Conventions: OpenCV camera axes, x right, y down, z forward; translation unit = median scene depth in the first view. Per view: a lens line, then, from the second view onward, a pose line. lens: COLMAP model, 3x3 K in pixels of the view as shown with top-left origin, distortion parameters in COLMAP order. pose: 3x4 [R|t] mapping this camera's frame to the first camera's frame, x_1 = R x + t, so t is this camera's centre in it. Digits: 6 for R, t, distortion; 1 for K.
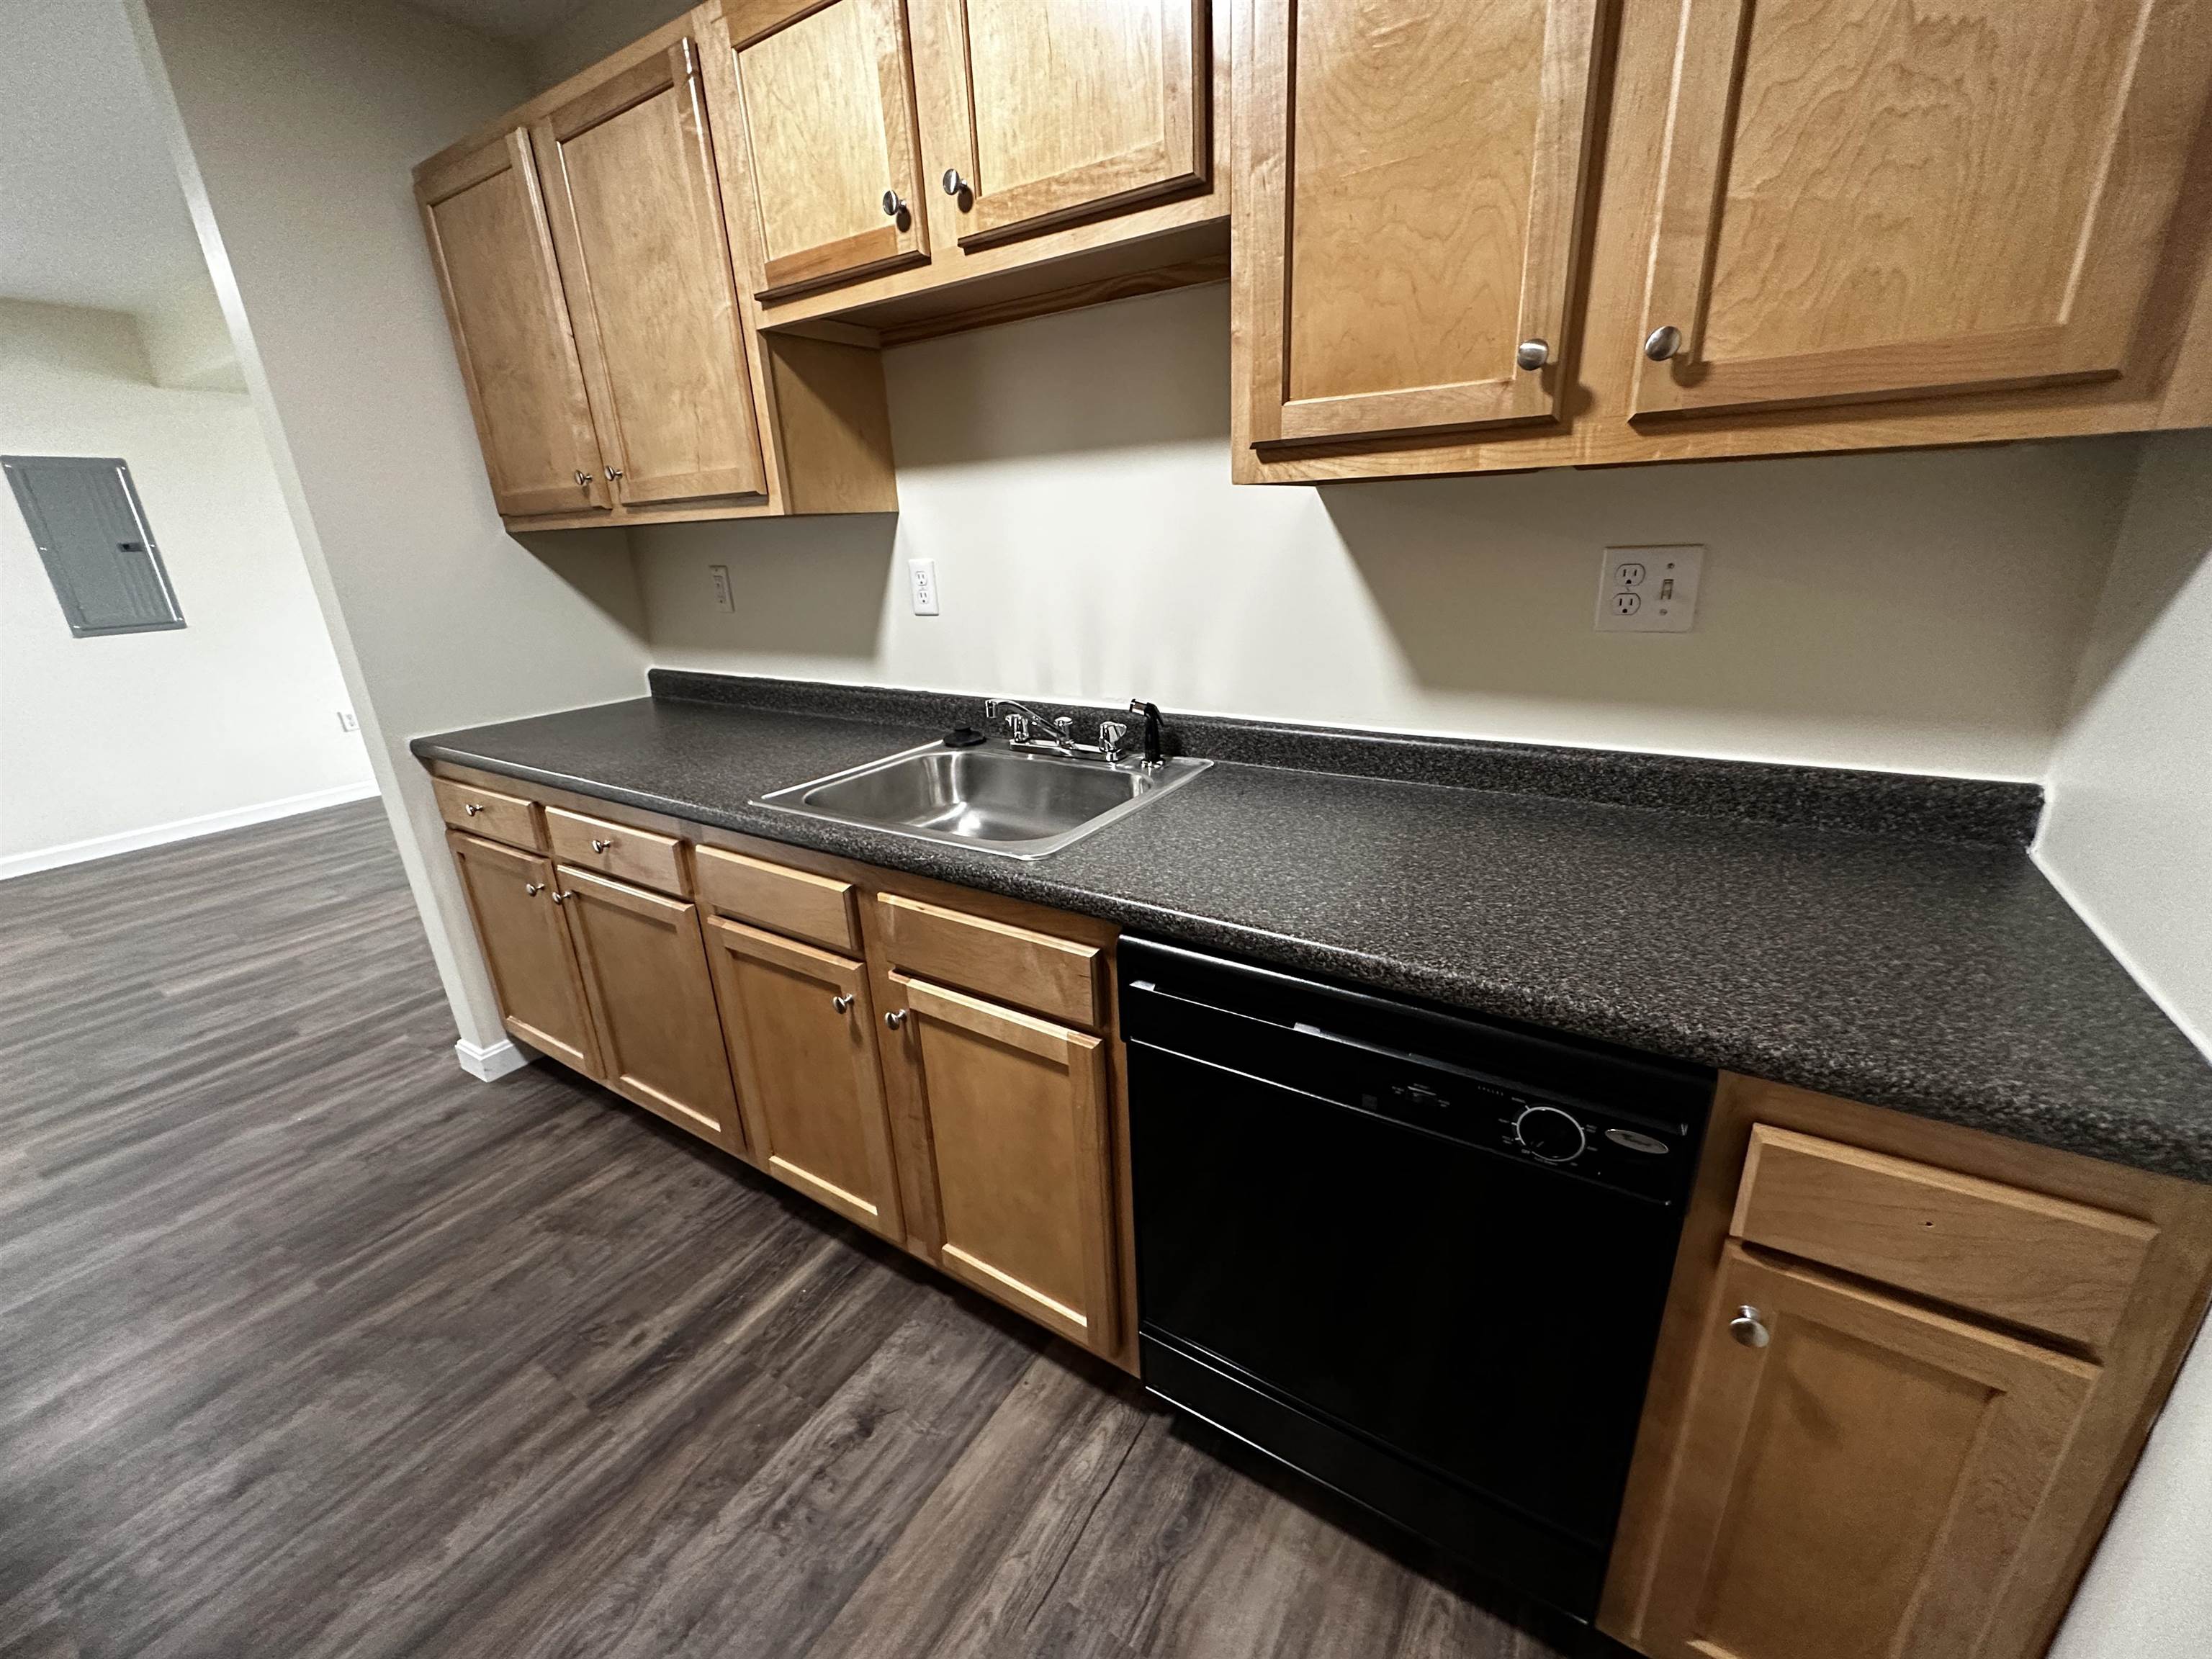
lens RADIAL K [[884.8, 0, 1104.9], [0, 884.8, 835.5], [0, 0, 1]] dist [-0.004591, 0.001682]
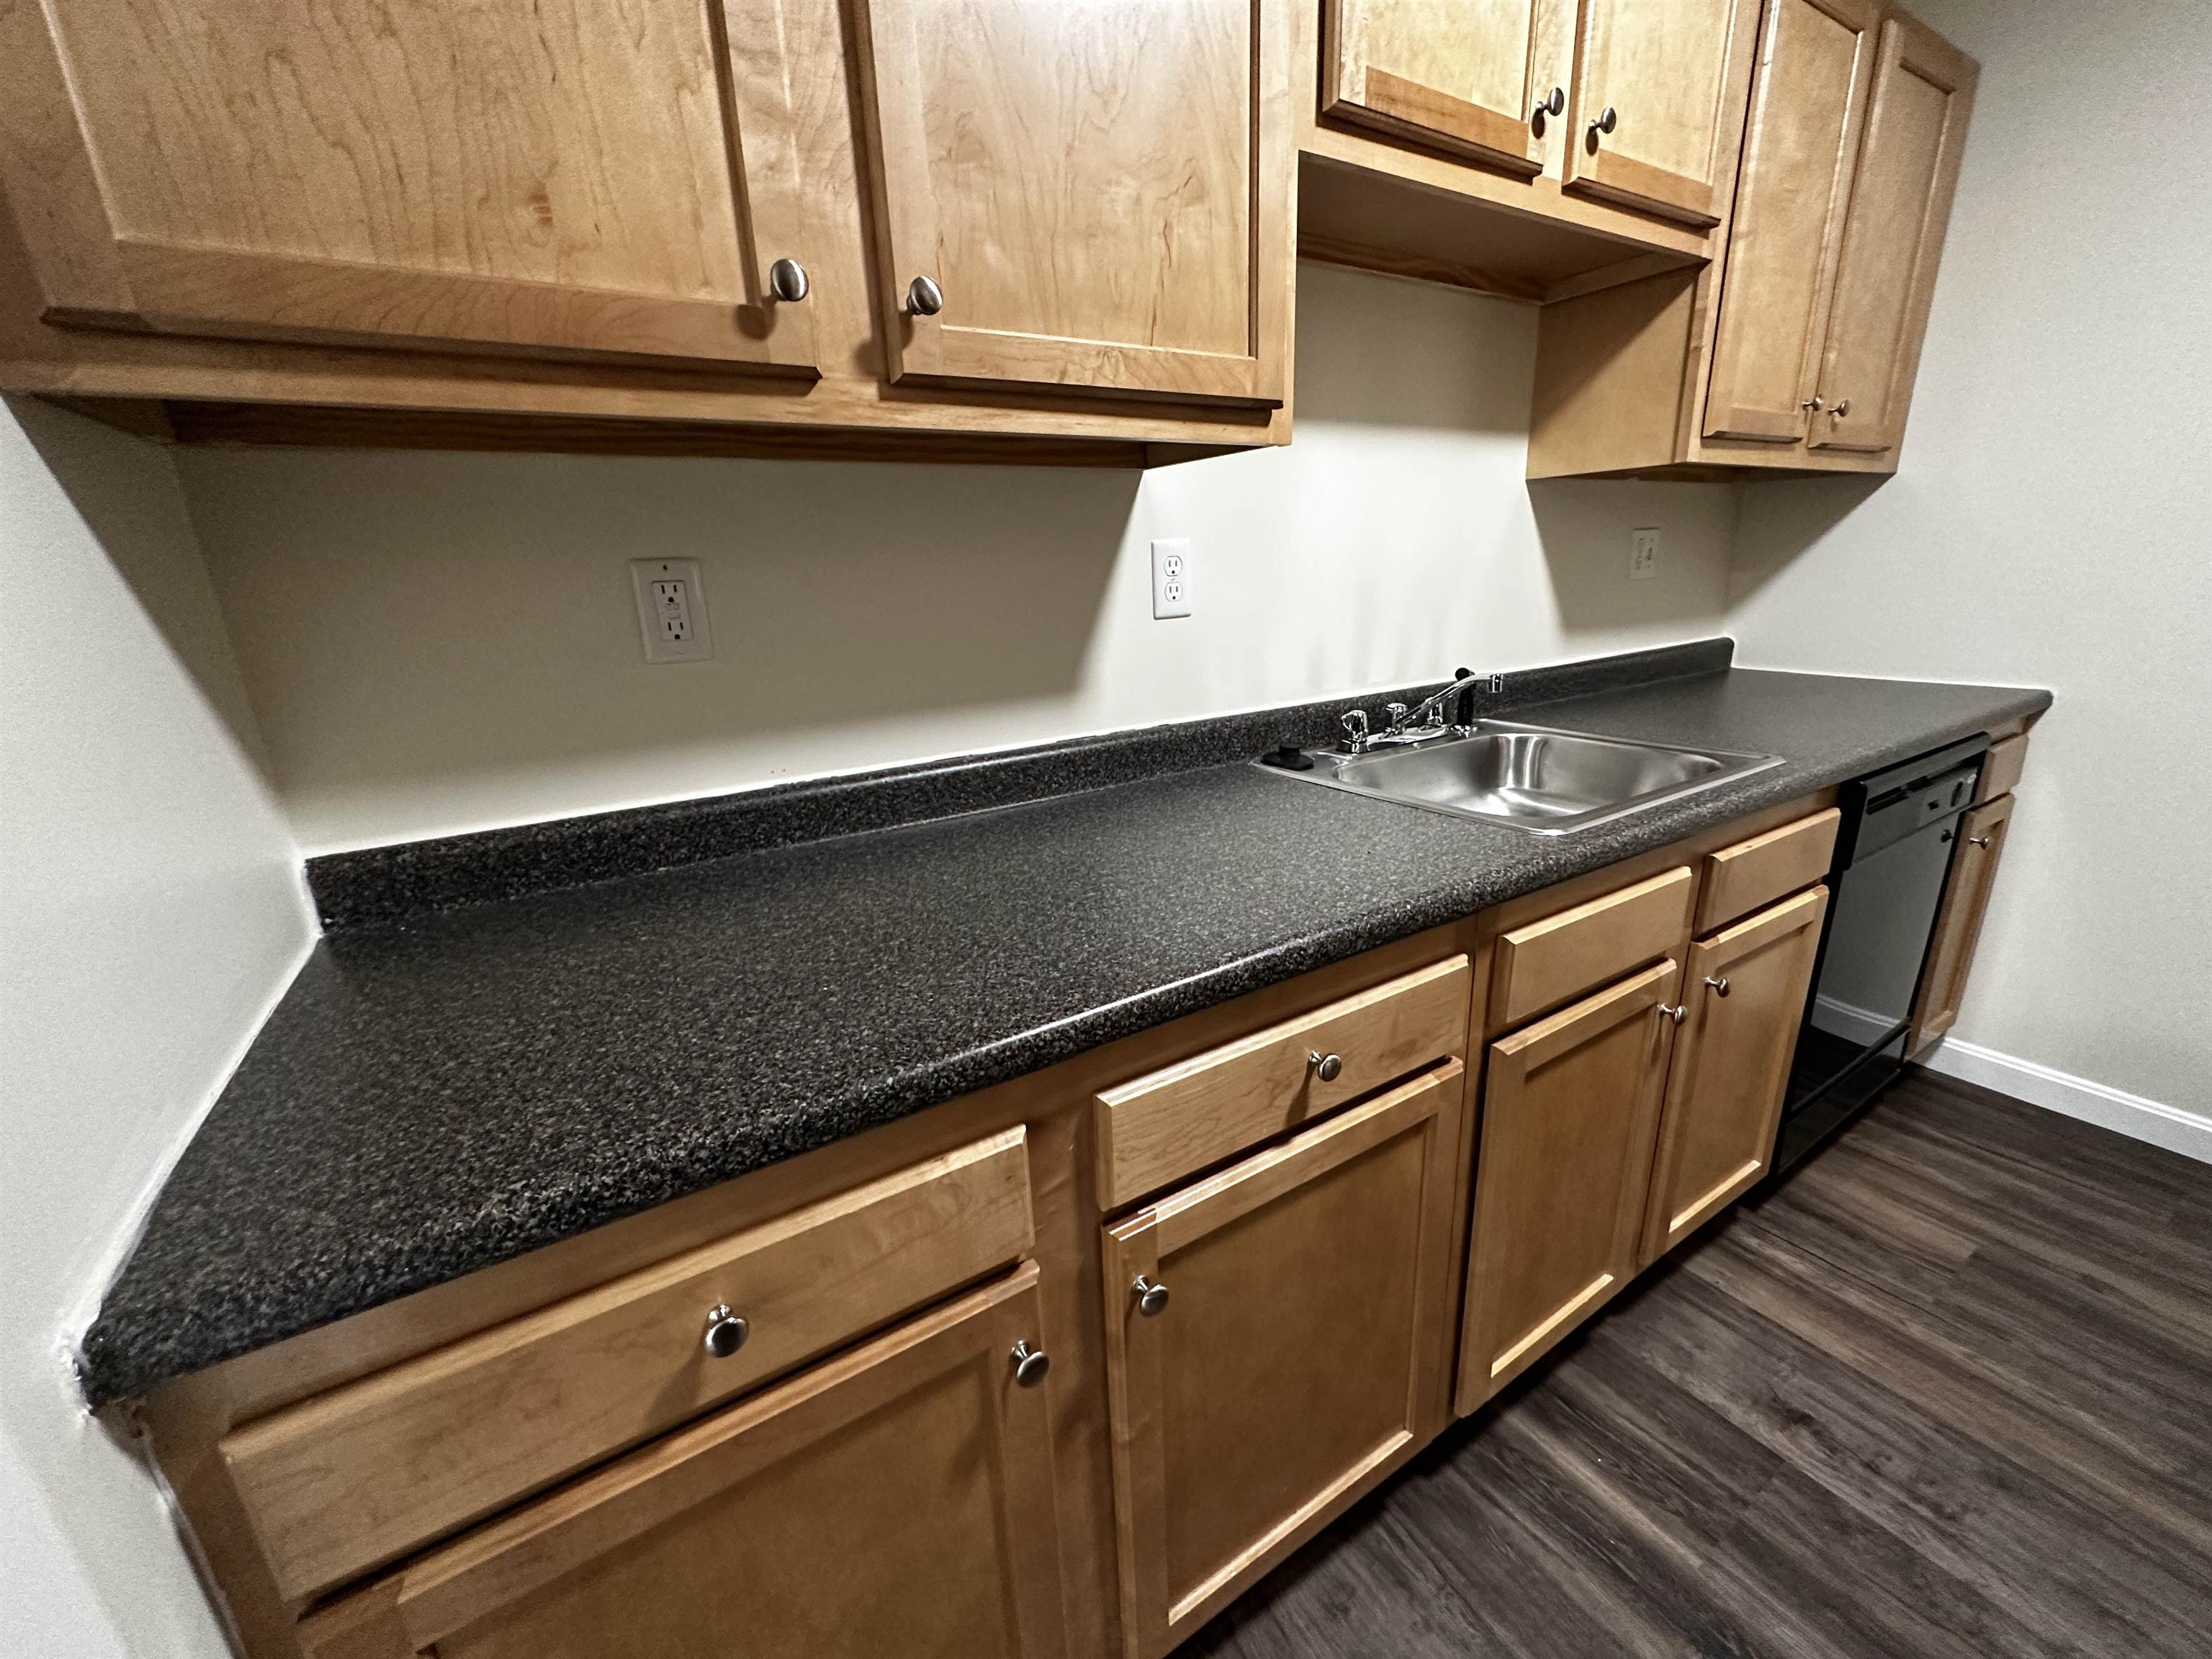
lens RADIAL K [[884.8, 0, 1111.3], [0, 884.8, 831.0], [0, 0, 1]] dist [-0.004591, 0.001682]
pose [[0.421075, -0.240352, 0.874601, -1.239401], [0.320510, 0.941472, 0.104421, -0.243750], [-0.848510, 0.236349, 0.473466, 1.026245]]
